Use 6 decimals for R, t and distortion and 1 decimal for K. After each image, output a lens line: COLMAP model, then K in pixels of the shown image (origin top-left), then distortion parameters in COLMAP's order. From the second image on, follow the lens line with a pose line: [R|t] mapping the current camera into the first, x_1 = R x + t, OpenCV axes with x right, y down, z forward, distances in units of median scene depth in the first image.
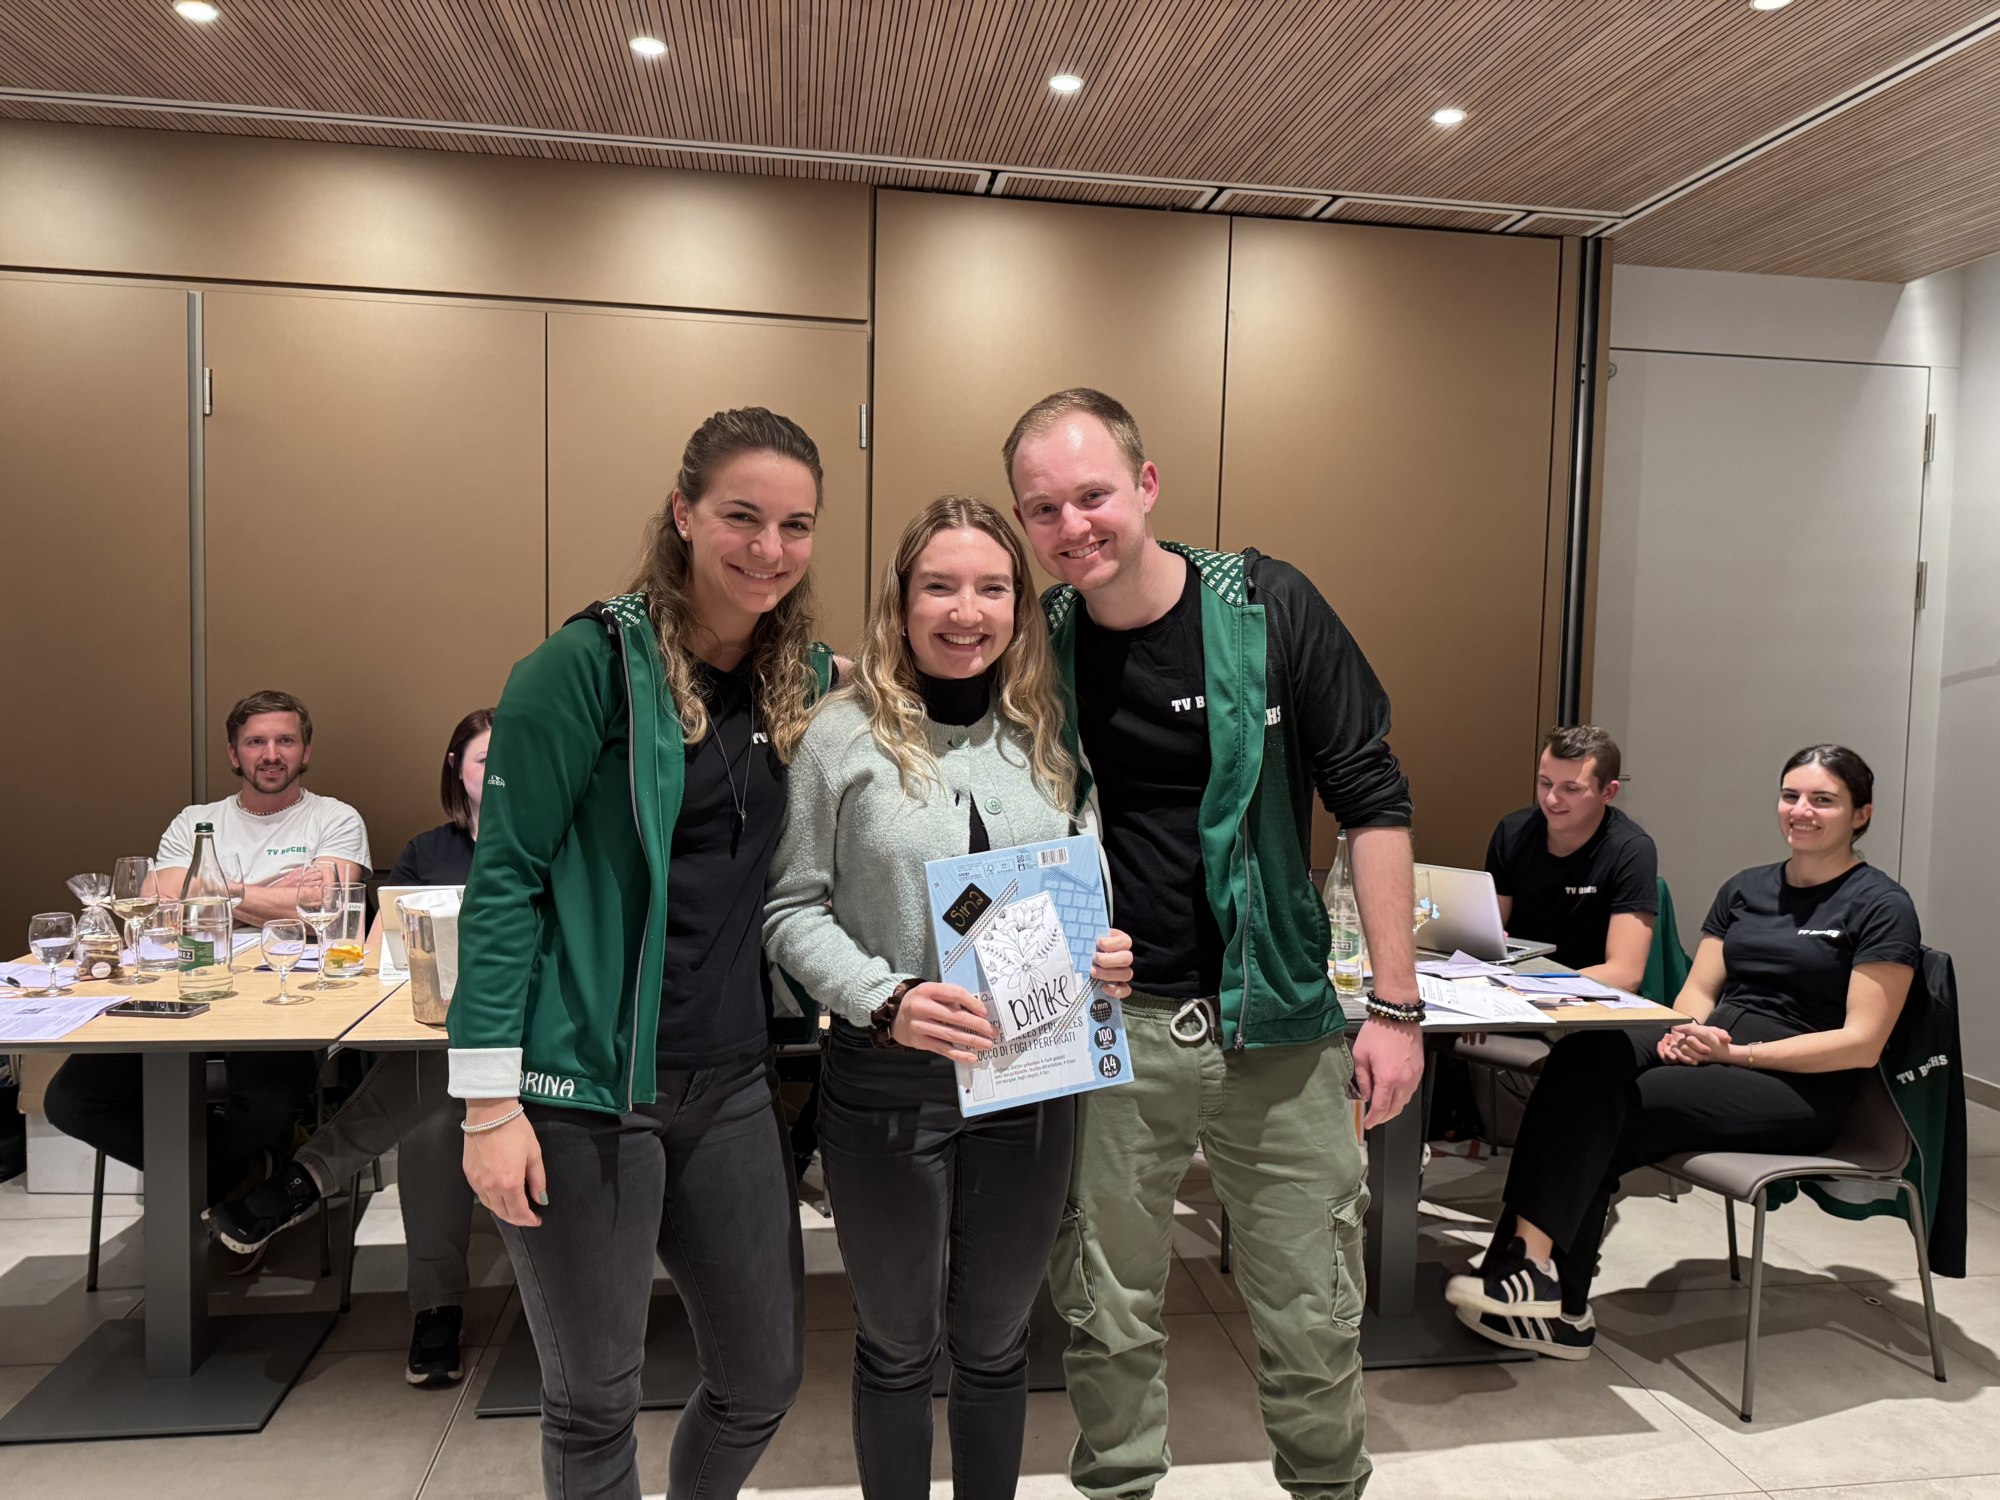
lens RADIAL K [[1403.6, 0, 1007.1], [0, 1403.6, 746.2], [0, 0, 1]] dist [0.031155, -0.040889]
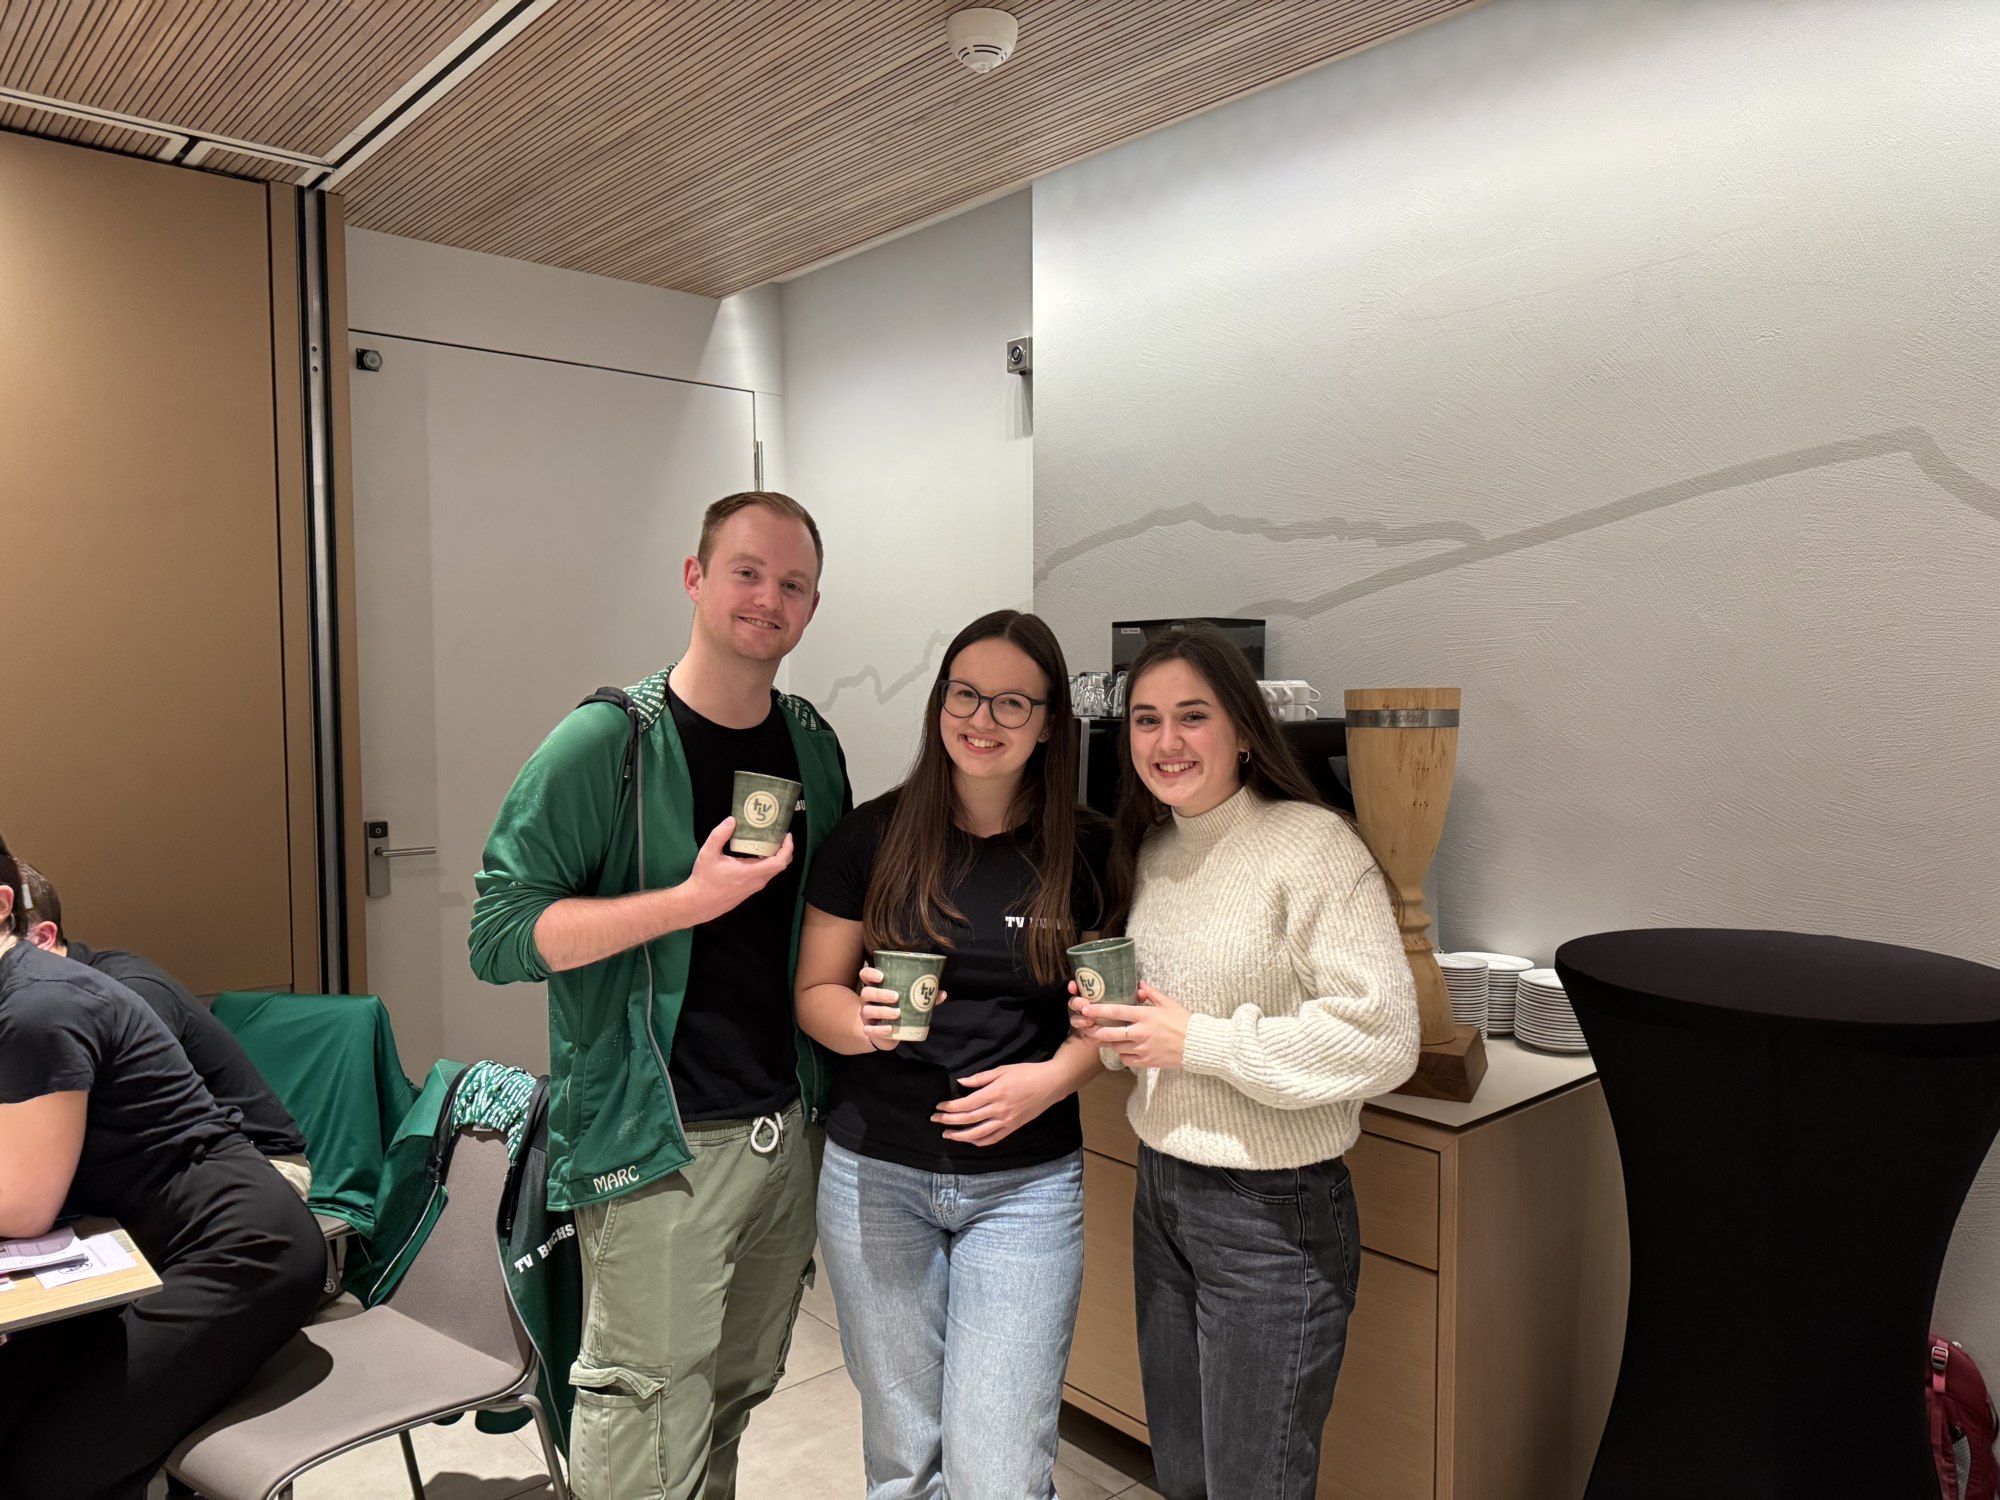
lens RADIAL K [[1403.6, 0, 1008.2], [0, 1403.6, 760.9], [0, 0, 1]] dist [0.031155, -0.040889]
pose [[0.833928, -0.059213, 0.548688, 0.327050], [0.056209, 0.998170, 0.022290, -0.037735], [-0.549004, 0.012253, 0.835730, 0.136670]]
